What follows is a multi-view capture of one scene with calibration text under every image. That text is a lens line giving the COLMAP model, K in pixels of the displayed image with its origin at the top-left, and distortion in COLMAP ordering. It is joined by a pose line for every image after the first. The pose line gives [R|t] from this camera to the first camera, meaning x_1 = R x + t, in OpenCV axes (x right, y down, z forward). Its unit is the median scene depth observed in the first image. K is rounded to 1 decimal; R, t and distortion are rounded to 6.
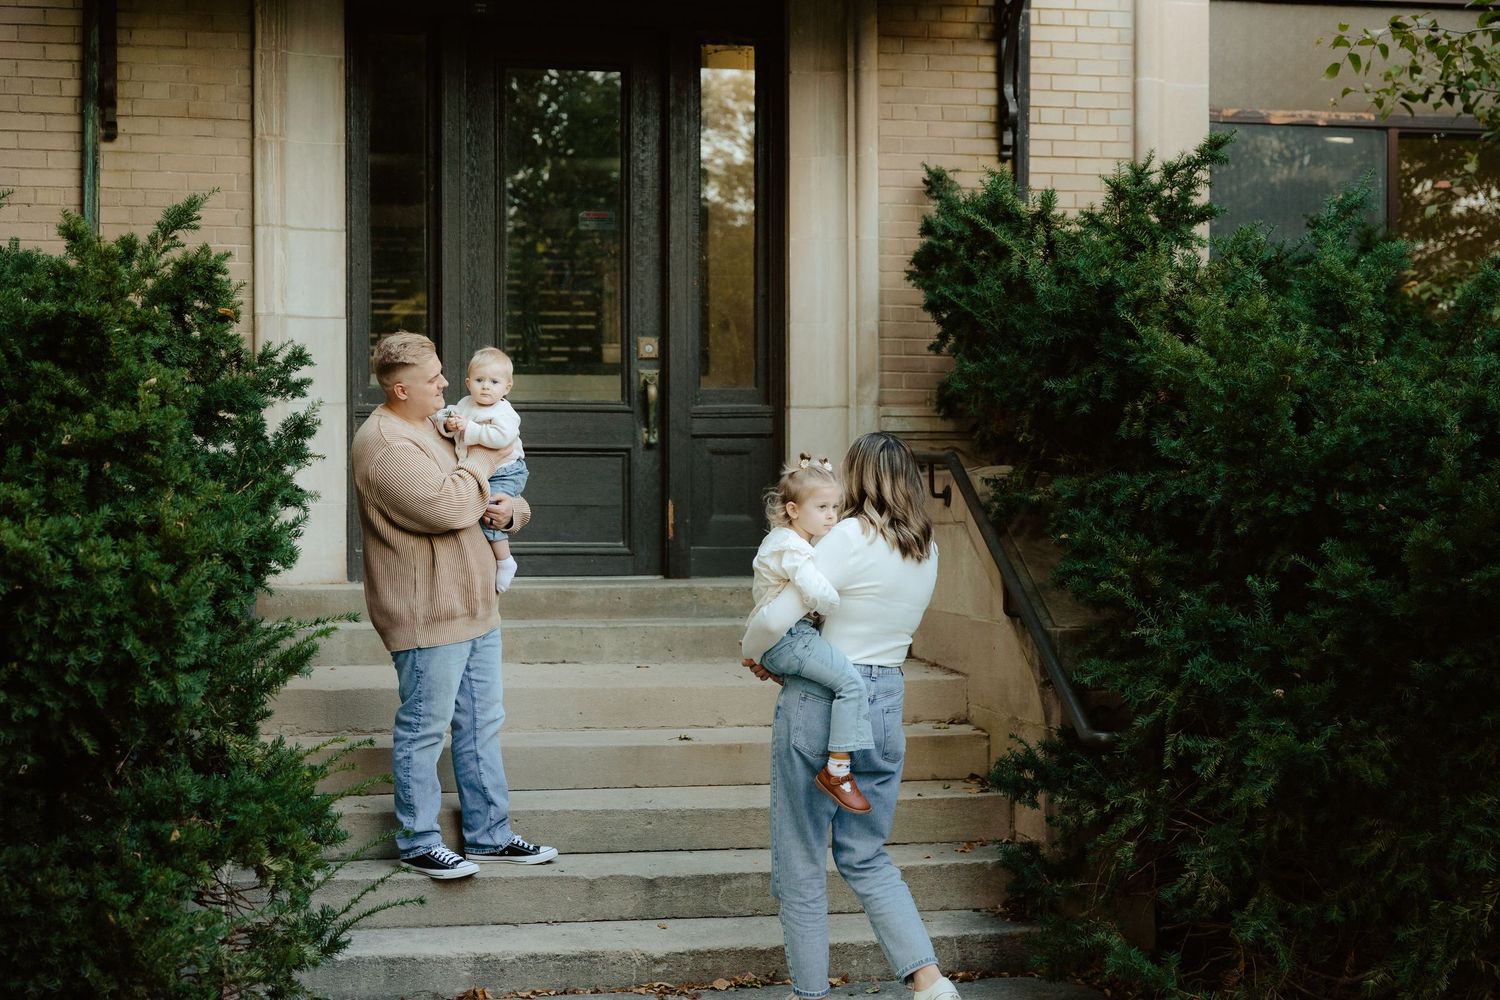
lens RADIAL K [[2326.4, 0, 748.2], [0, 2326.4, 484.1], [0, 0, 1]] dist [0.037837, 0.078669]
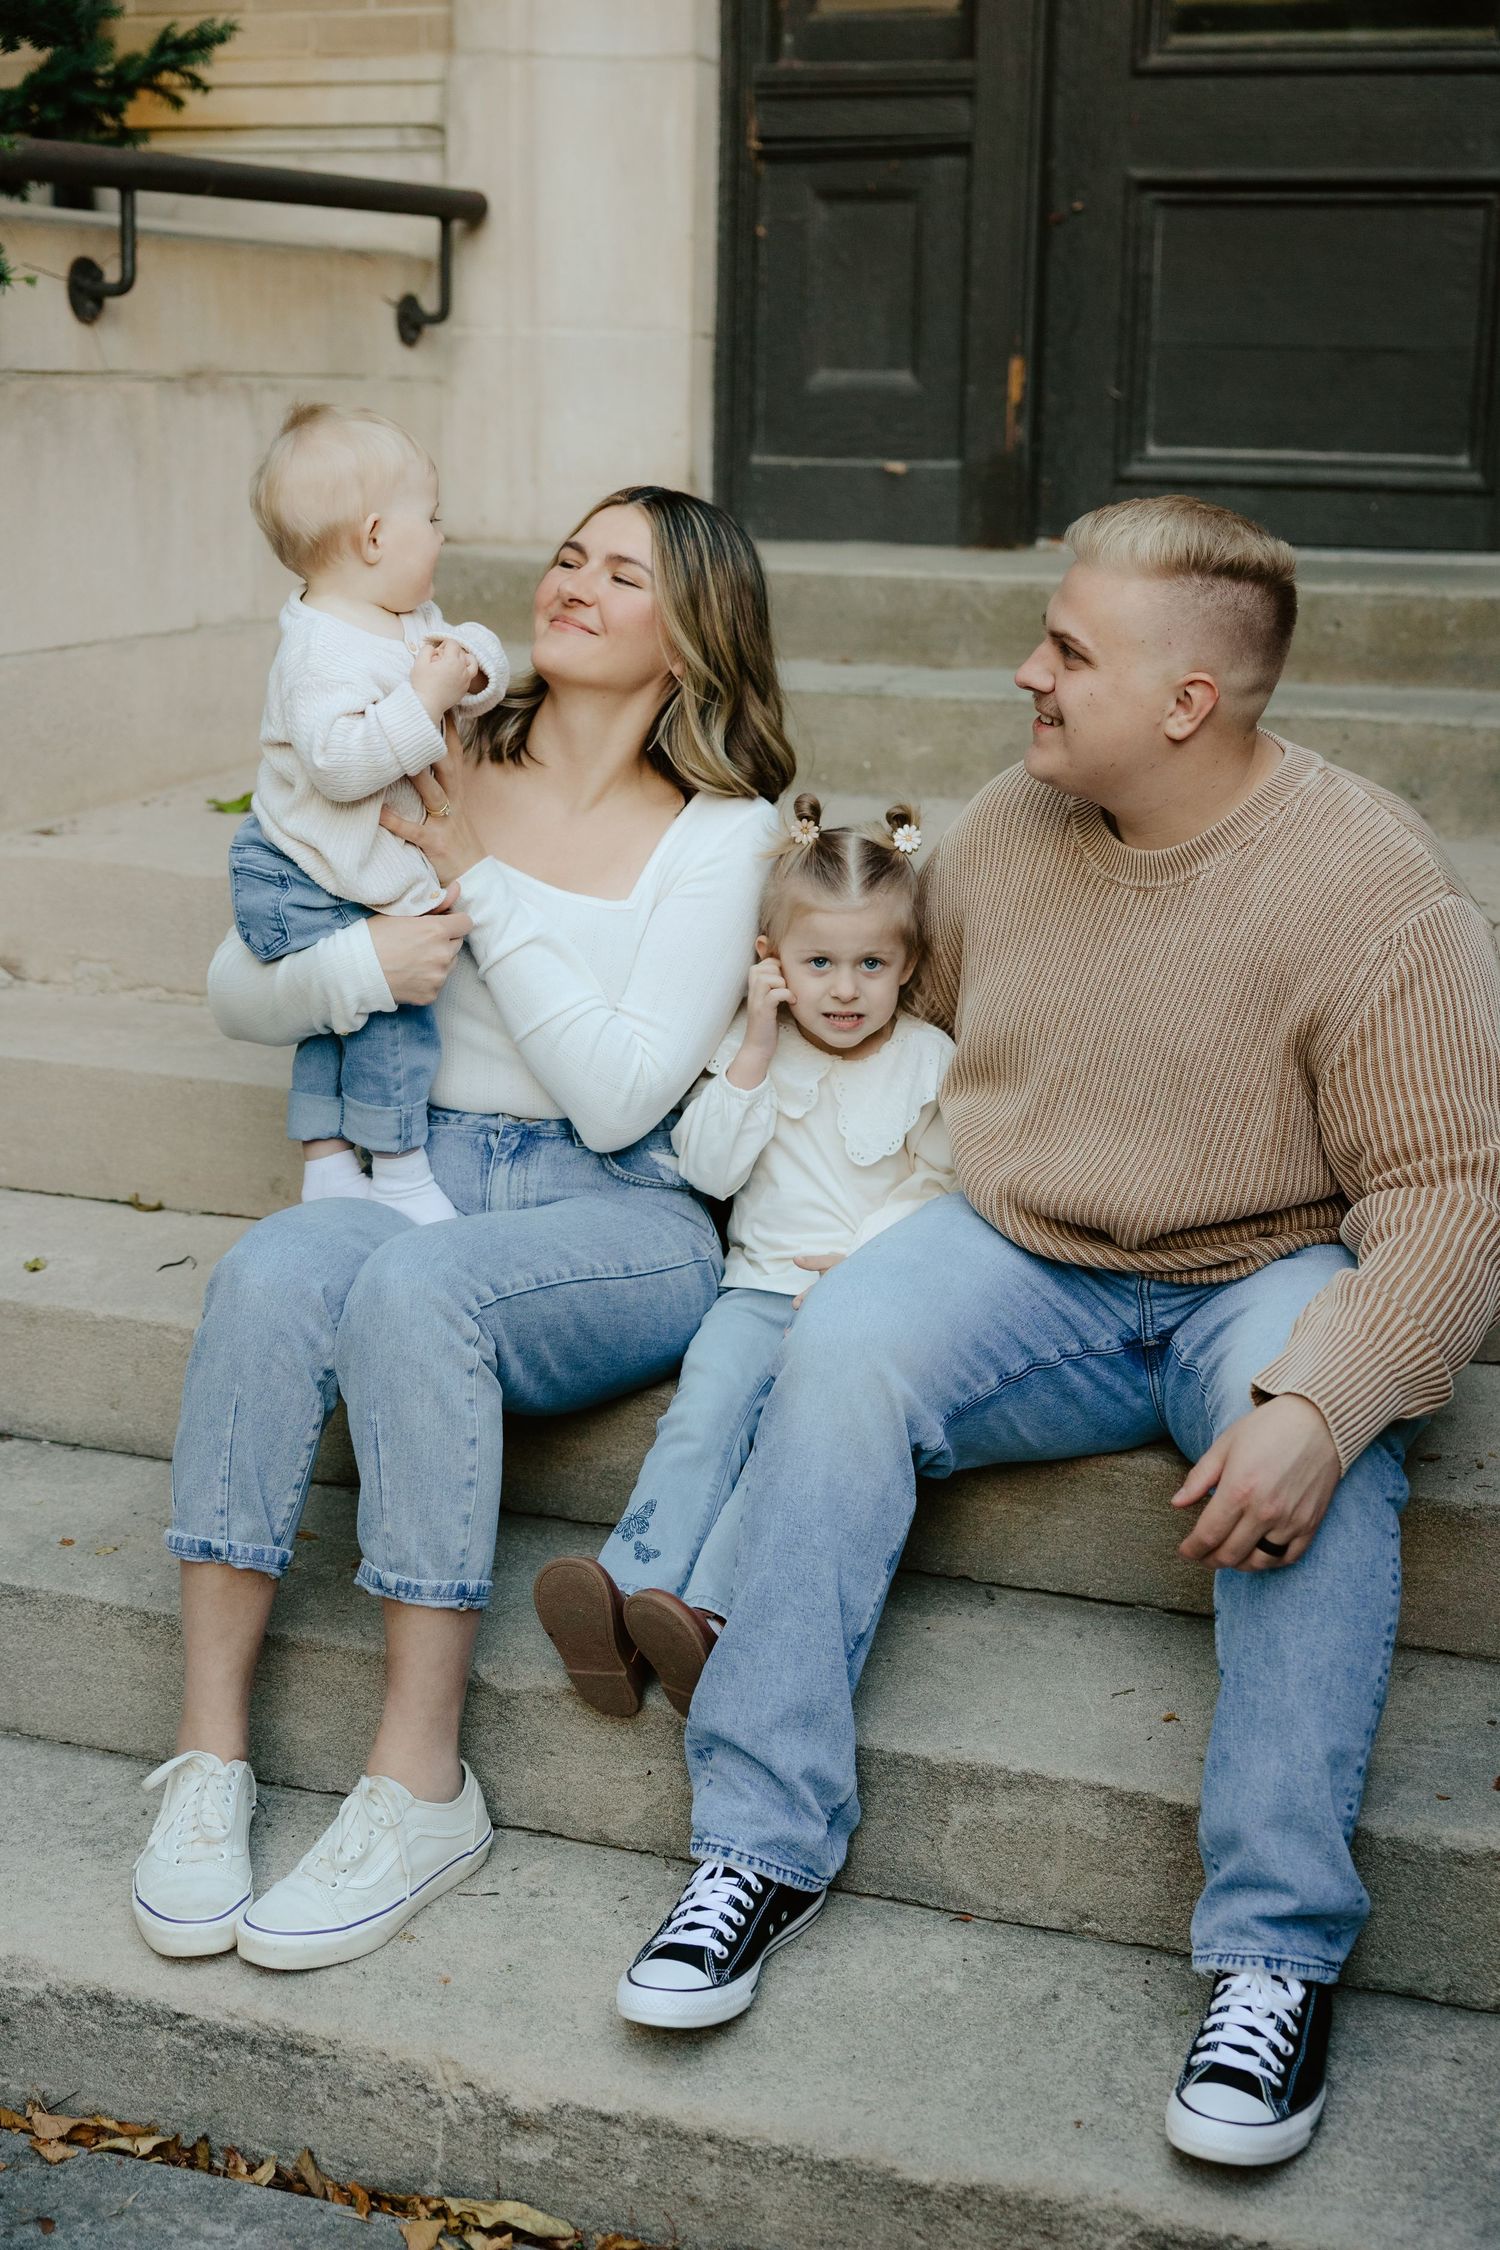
lens RADIAL K [[3088.0, 0, 749.3], [0, 3088.0, 1136.3], [0, 0, 1]] dist [0.018370, -0.002136]
pose [[0.865638, 0.135374, -0.482021, 0.099465], [-0.013088, 0.968541, 0.248508, 0.010039], [0.500499, -0.208809, 0.840178, 0.557939]]
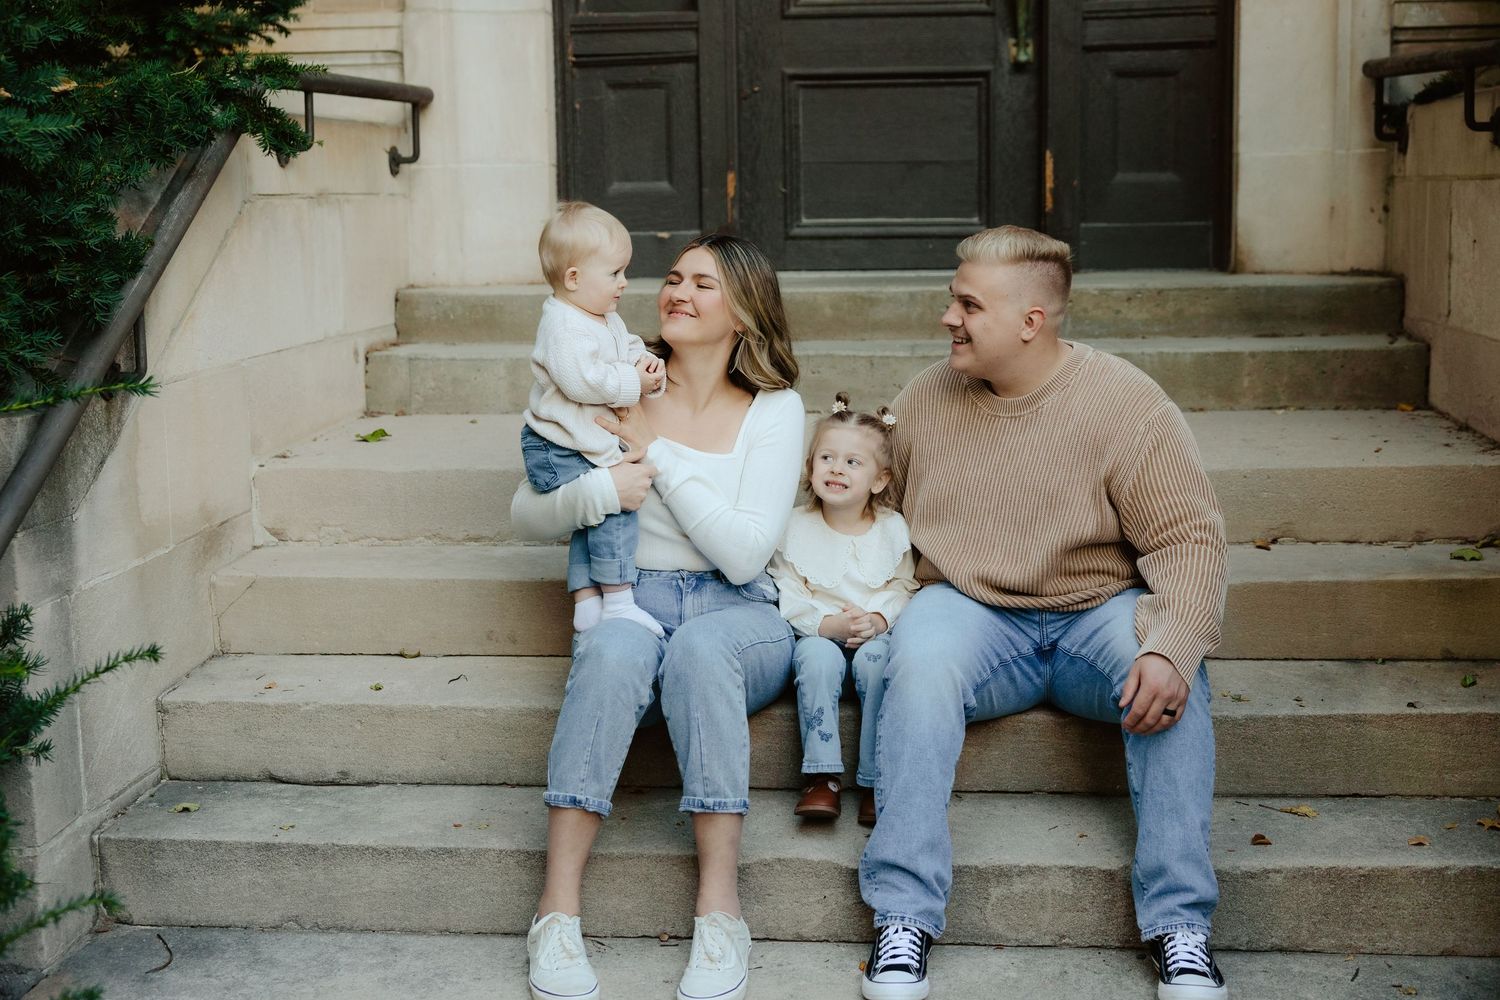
lens RADIAL K [[2058.6, 0, 750.0], [0, 2058.6, 500.0], [0, 0, 1]] dist [0.018370, -0.002136]
pose [[0.963129, 0.026536, -0.267729, 0.044657], [0.016811, 0.987244, 0.158323, 0.011171], [0.268515, -0.156986, 0.950397, 0.443325]]
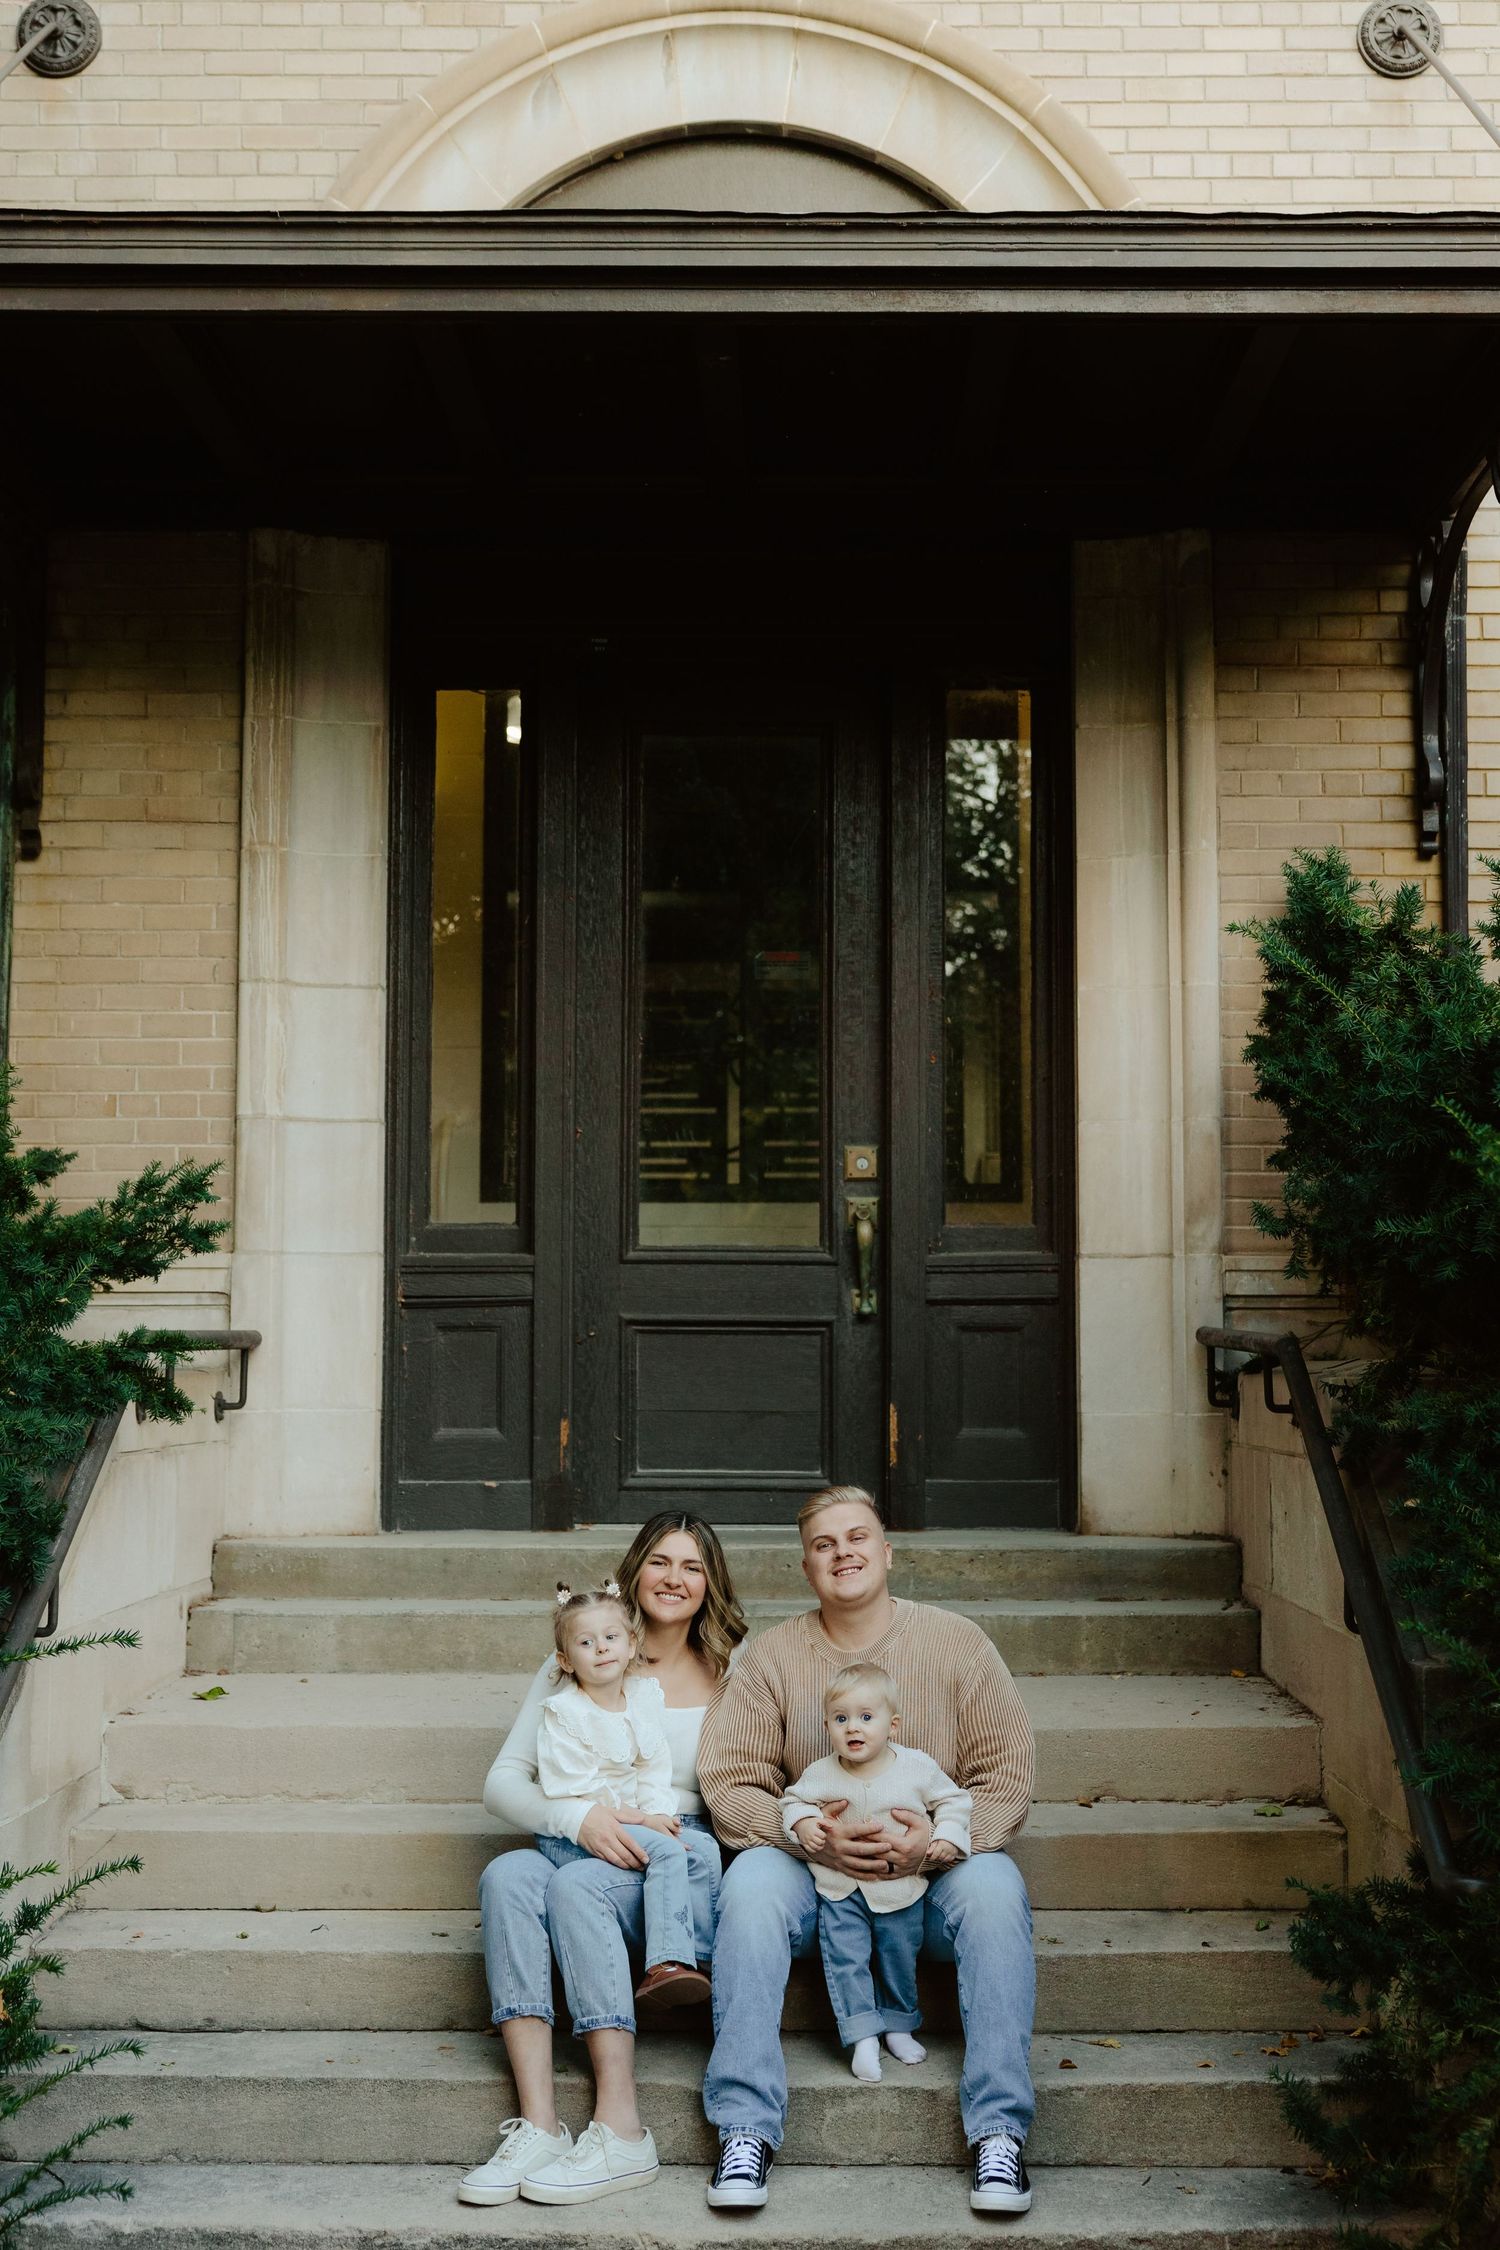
lens RADIAL K [[3025.0, 0, 797.9], [0, 3025.0, 1085.5], [0, 0, 1]] dist [0.011932, 0.018143]
pose [[0.984802, -0.011939, -0.173267, 0.088728], [-0.002141, 0.996724, -0.080849, -0.013592], [0.173665, 0.079992, 0.981551, 0.196649]]
